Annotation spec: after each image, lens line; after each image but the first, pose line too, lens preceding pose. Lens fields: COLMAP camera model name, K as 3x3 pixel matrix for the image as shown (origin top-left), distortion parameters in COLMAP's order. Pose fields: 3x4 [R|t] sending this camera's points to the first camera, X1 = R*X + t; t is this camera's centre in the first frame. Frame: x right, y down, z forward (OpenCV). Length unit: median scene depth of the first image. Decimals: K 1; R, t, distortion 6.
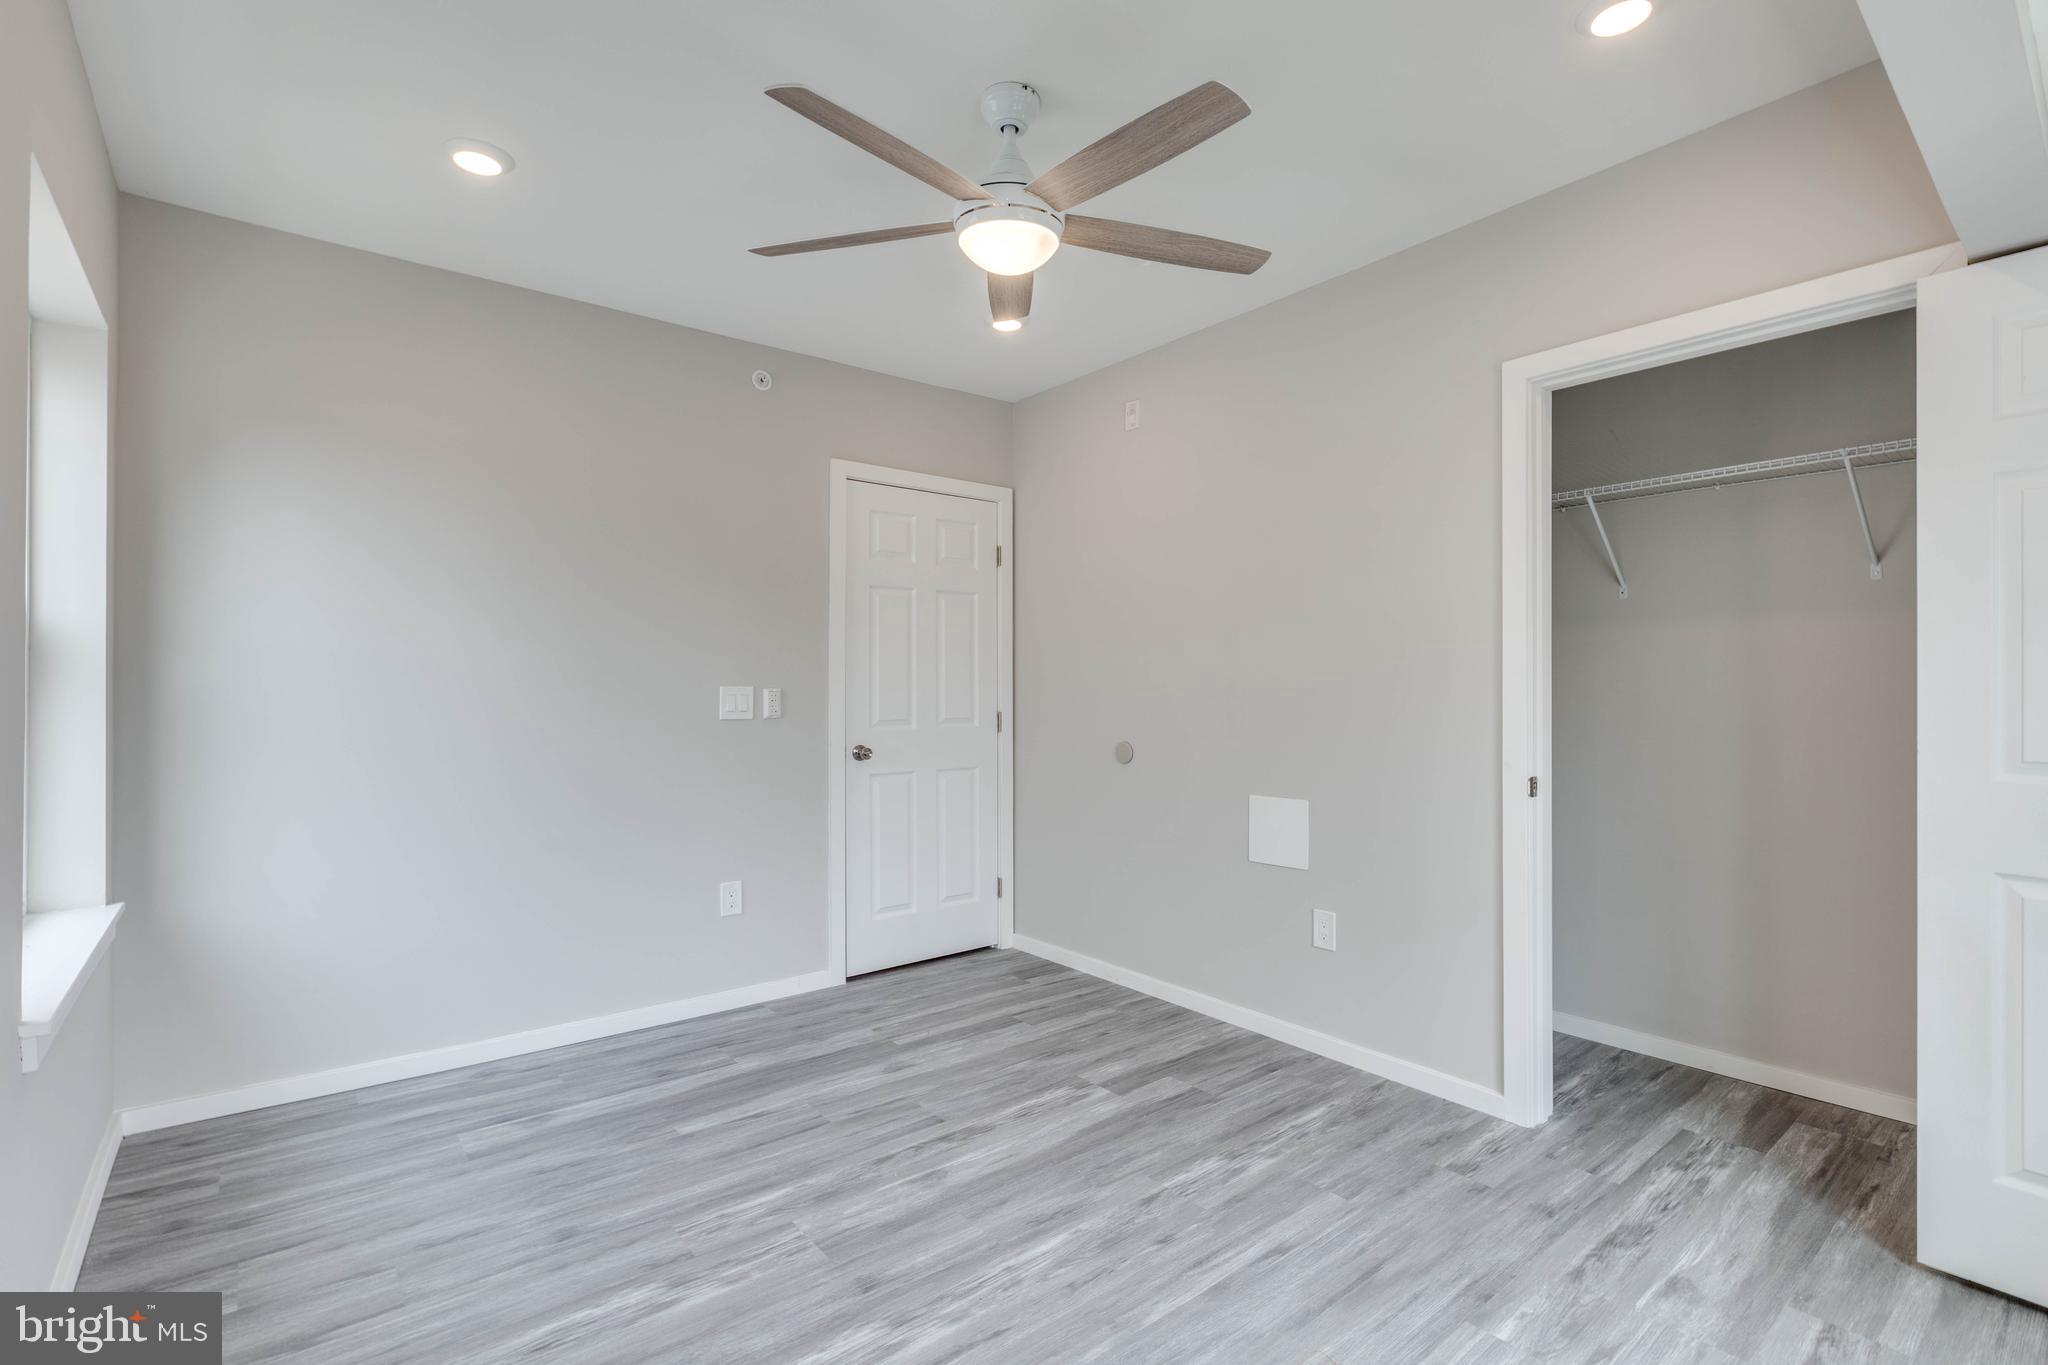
lens RADIAL K [[920.3, 0, 1009.5], [0, 920.3, 682.4], [0, 0, 1]] dist [0.002254, -0.000961]
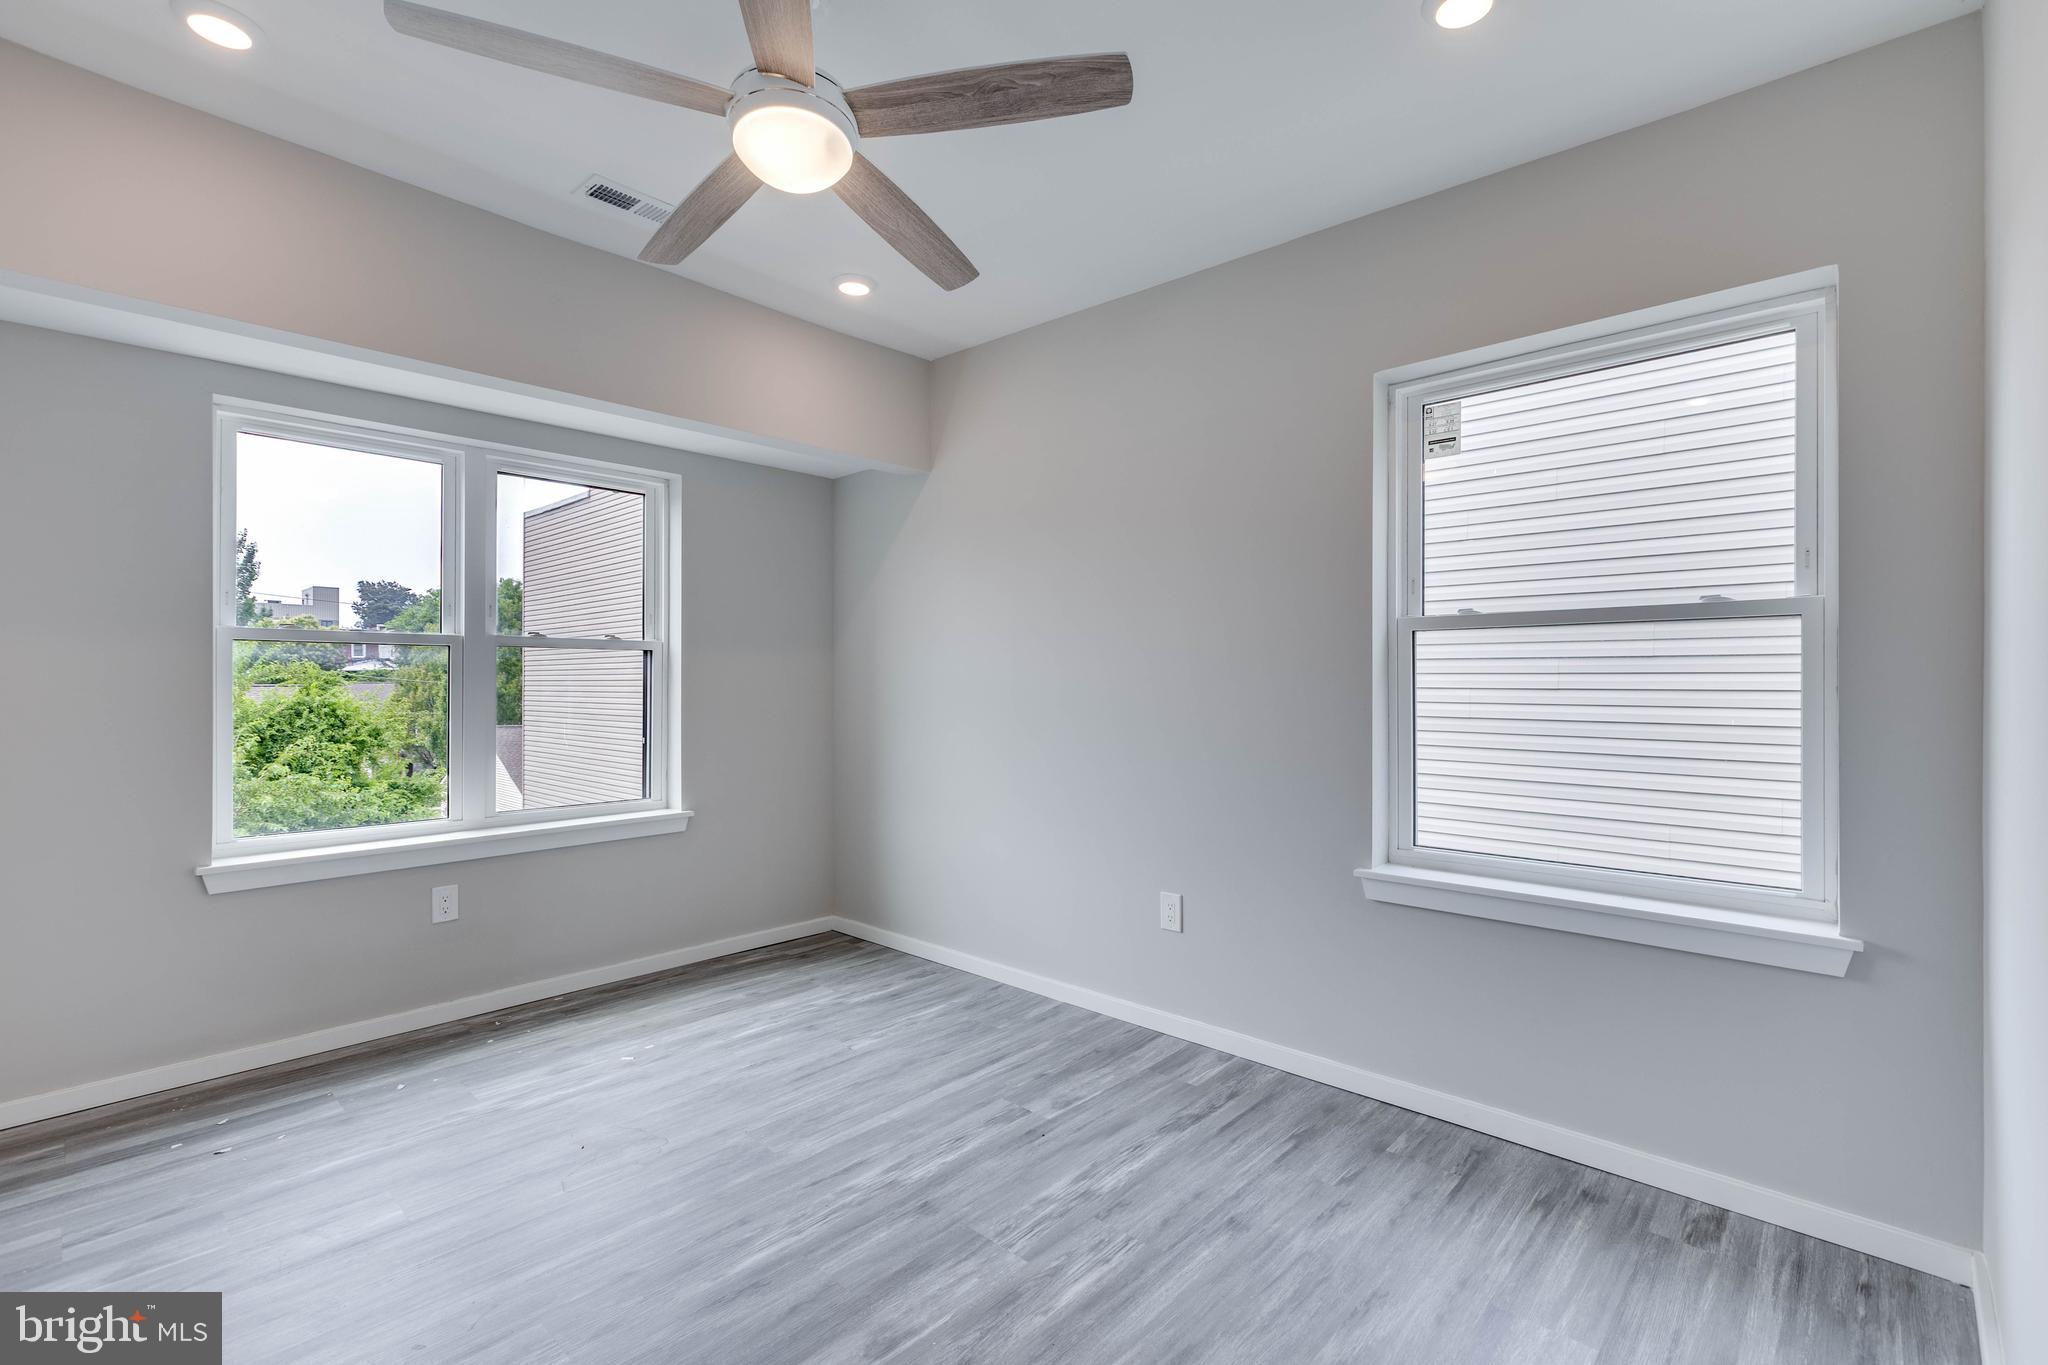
lens RADIAL K [[920.3, 0, 1008.2], [0, 920.3, 681.3], [0, 0, 1]] dist [0.002254, -0.000961]
pose [[-0.991050, -0.009215, -0.133173, -0.081682], [-0.007673, 0.999897, -0.012088, 0.008471], [0.133270, -0.010958, -0.991019, 1.819851]]
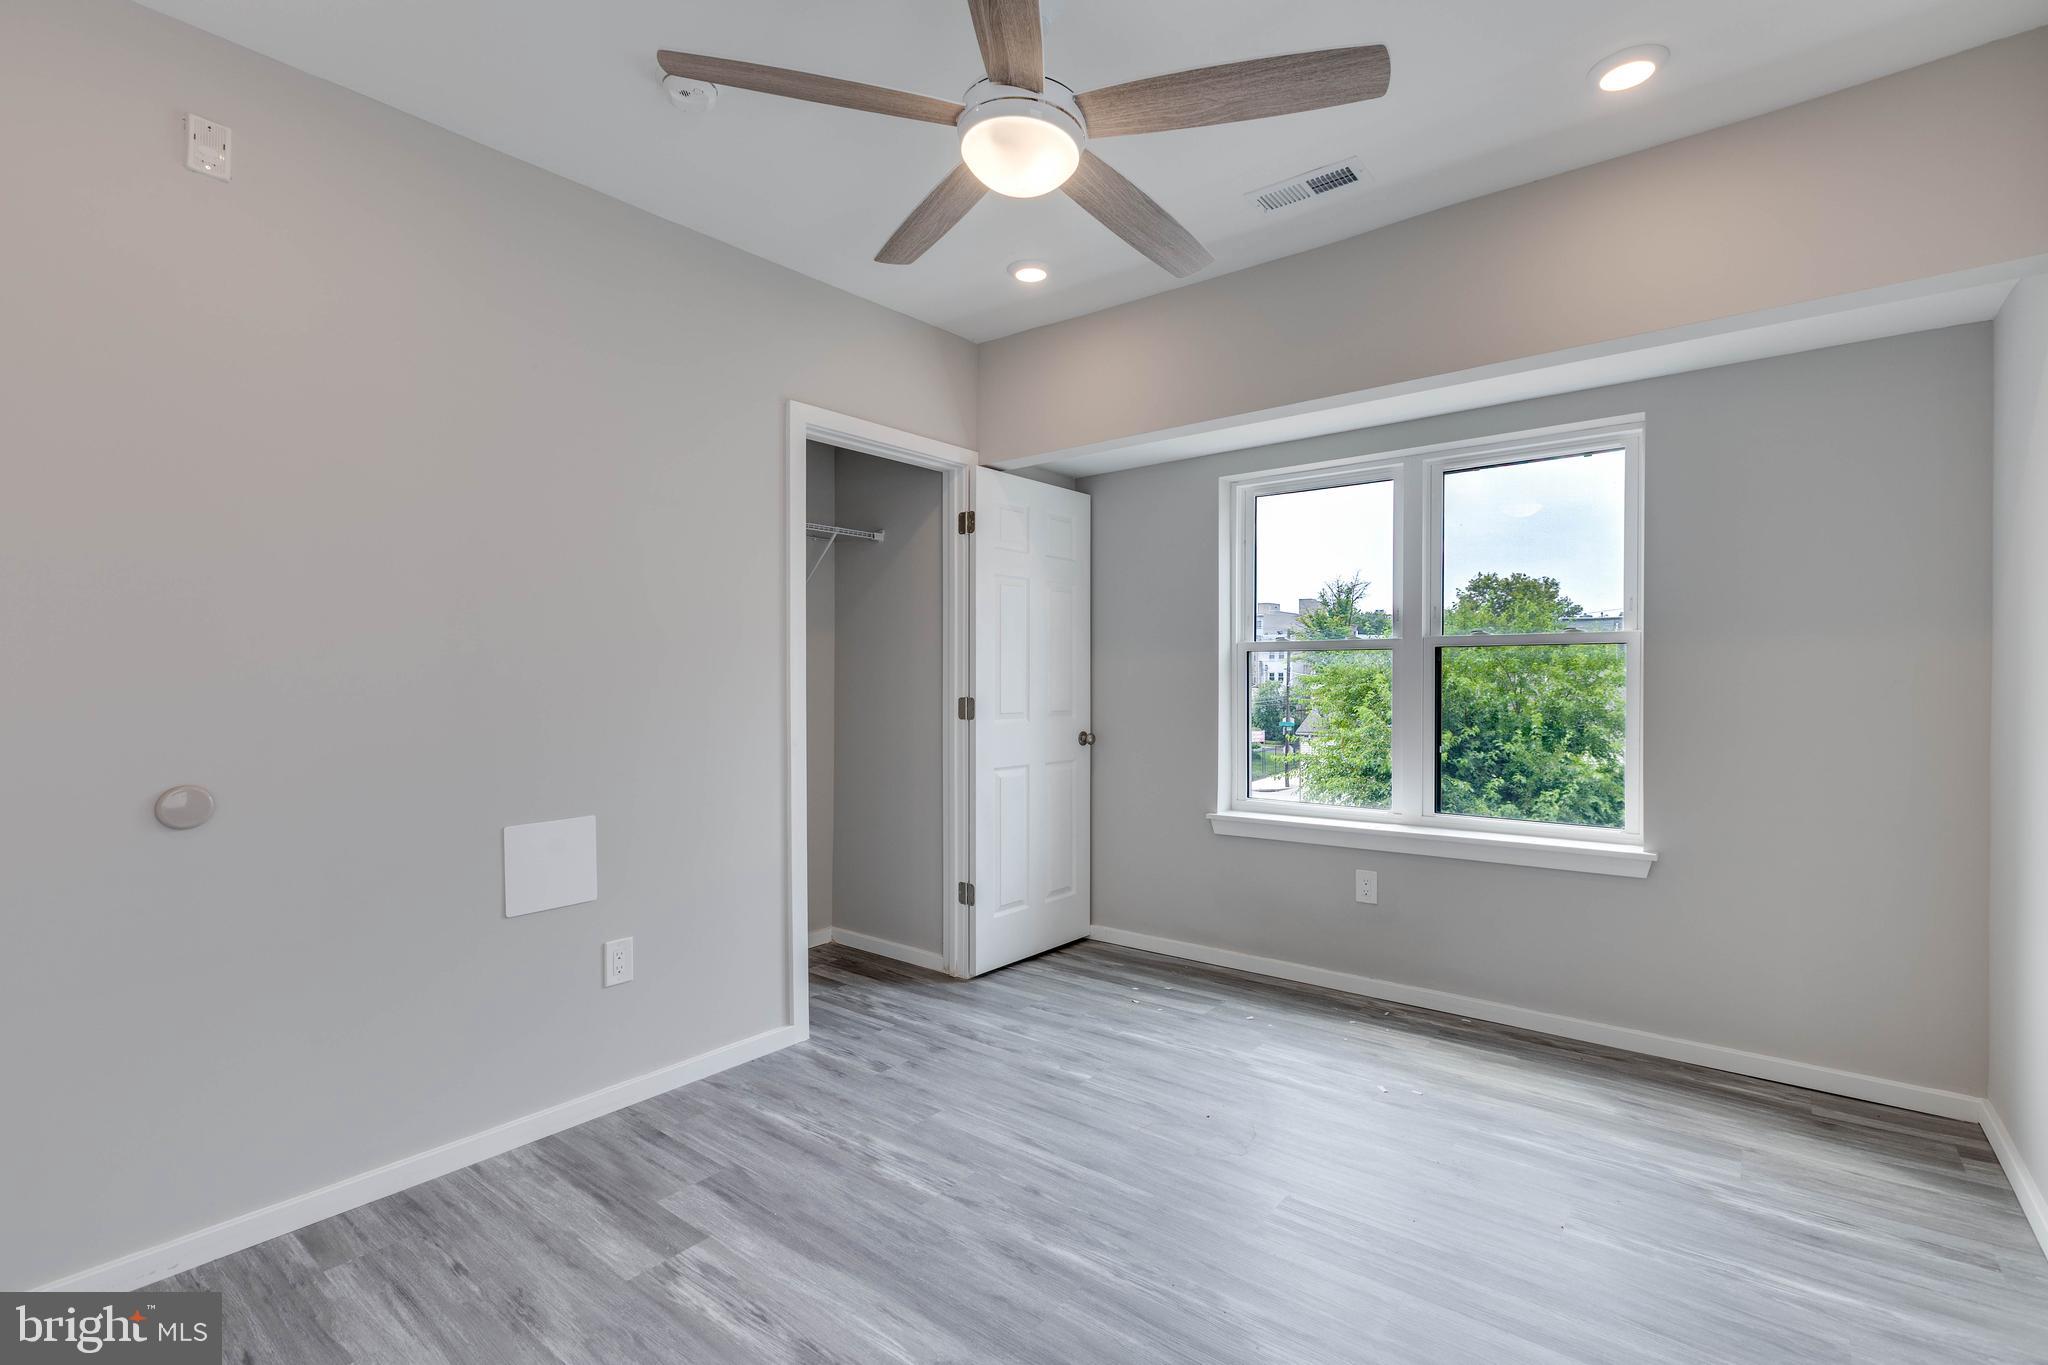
lens RADIAL K [[920.3, 0, 1056.0], [0, 920.3, 674.5], [0, 0, 1]] dist [0.002254, -0.000961]
pose [[-0.230657, -0.001639, 0.973034, -0.821601], [-0.014307, 0.999896, -0.001707, -0.003766], [-0.972930, -0.014315, -0.230656, 1.130717]]
